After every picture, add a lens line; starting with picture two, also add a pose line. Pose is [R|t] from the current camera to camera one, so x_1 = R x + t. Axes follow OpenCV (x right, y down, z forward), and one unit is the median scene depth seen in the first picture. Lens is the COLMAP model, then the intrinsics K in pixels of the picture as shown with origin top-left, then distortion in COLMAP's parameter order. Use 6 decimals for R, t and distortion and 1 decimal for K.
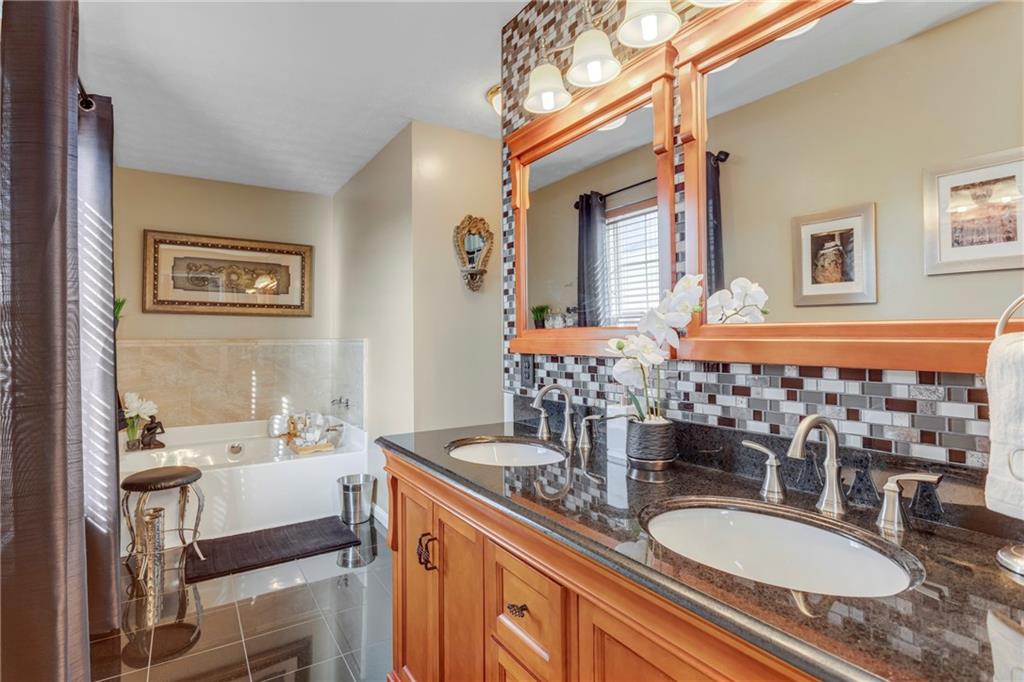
lens RADIAL K [[496.0, 0, 508.5], [0, 496.0, 336.2], [0, 0, 1]] dist [-0.005488, -0.000952]
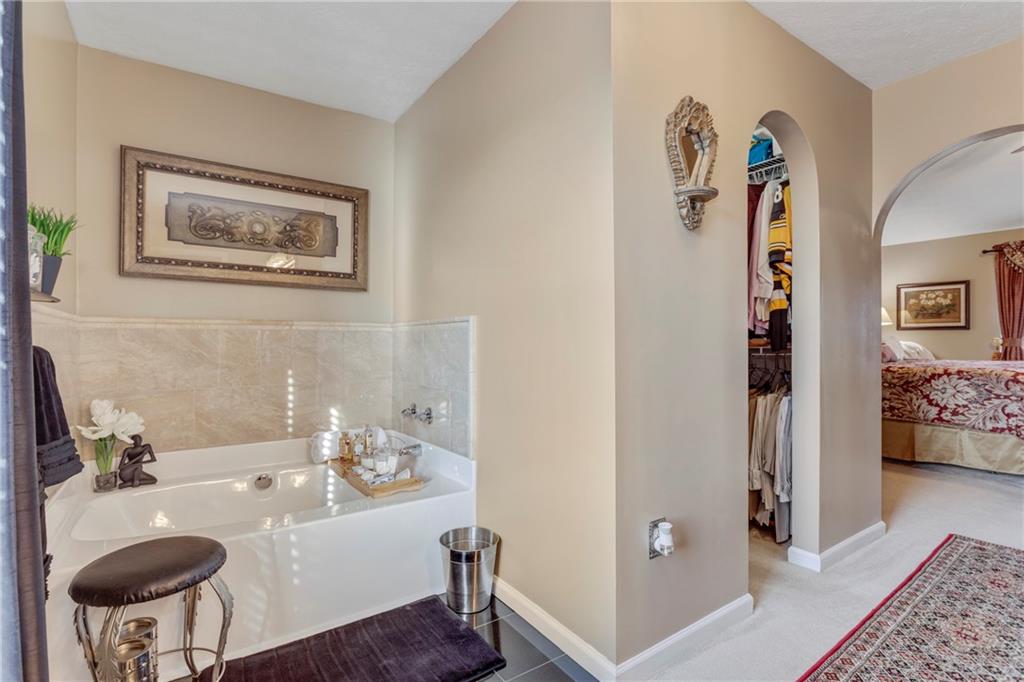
lens RADIAL K [[496.0, 0, 517.8], [0, 496.0, 347.7], [0, 0, 1]] dist [-0.005488, -0.000952]
pose [[0.999672, 0.004658, 0.025185, -0.234546], [-0.005155, 0.999792, 0.019735, 0.030952], [-0.025088, -0.019859, 0.999488, 0.337737]]
